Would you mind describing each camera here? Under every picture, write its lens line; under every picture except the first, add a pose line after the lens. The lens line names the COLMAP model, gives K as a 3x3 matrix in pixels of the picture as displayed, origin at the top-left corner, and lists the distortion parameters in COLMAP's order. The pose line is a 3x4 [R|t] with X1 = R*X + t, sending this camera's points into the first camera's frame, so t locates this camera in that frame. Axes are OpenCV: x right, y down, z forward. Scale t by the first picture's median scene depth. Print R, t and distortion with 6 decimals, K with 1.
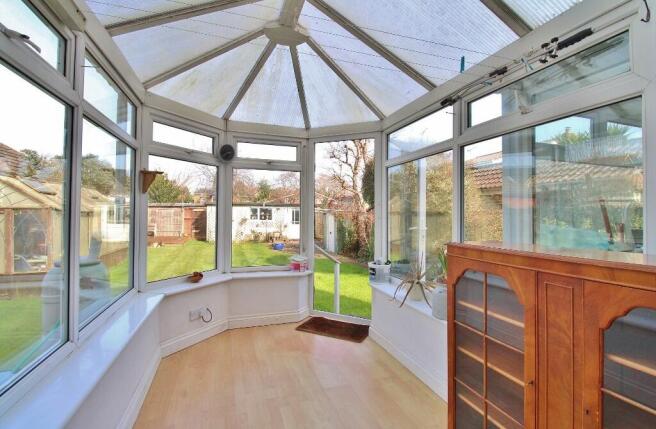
lens RADIAL K [[310.2, 0, 325.0], [0, 310.2, 214.6], [0, 0, 1]] dist [-0.002045, -0.003119]
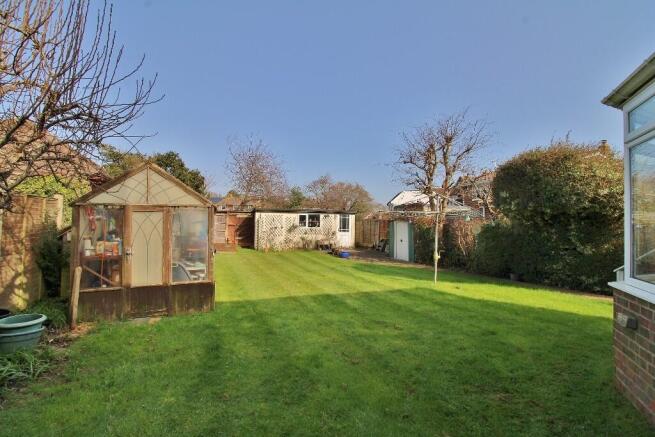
lens RADIAL K [[302.2, 0, 327.3], [0, 302.2, 219.8], [0, 0, 1]] dist [-0.000344, -0.006021]
pose [[0.997740, 0.010100, 0.066426, -1.045701], [-0.009106, 0.999842, -0.015252, 0.042704], [-0.066569, 0.014613, 0.997675, 0.255483]]
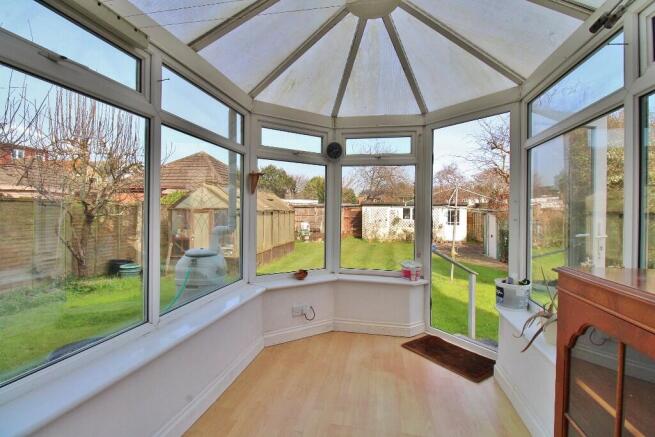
lens RADIAL K [[302.2, 0, 328.4], [0, 302.2, 216.8], [0, 0, 1]] dist [-0.000344, -0.006021]
pose [[0.870700, 0.010173, -0.491710, 0.141335], [-0.006097, 0.999932, 0.009891, 0.000035], [0.491777, -0.005614, 0.870703, 0.160763]]
